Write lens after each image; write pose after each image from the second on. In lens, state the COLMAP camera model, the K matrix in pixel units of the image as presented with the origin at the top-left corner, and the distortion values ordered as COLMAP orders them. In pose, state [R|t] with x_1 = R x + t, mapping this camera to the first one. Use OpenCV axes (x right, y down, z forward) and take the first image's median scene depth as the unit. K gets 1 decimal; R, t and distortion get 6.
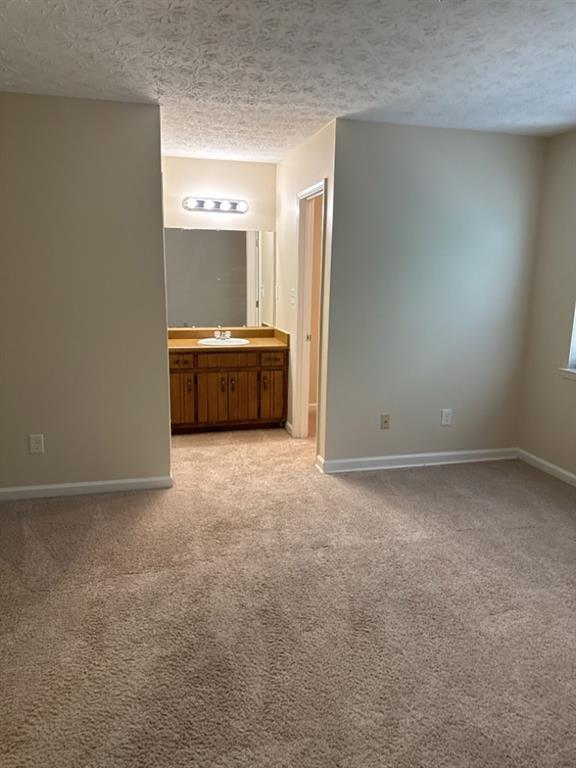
lens RADIAL K [[552.7, 0, 288.6], [0, 552.7, 377.9], [0, 0, 1]] dist [0.065780, -0.063369]
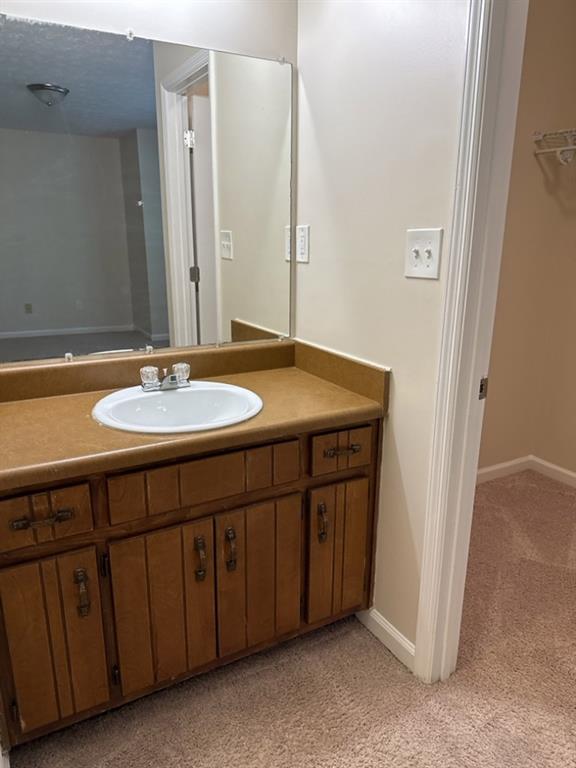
lens RADIAL K [[552.7, 0, 288.0], [0, 552.7, 382.5], [0, 0, 1]] dist [0.065780, -0.063369]
pose [[0.969527, -0.077530, 0.232394, -0.131460], [0.059060, 0.994593, 0.085420, -0.102634], [-0.237760, -0.069092, 0.968863, 0.688167]]
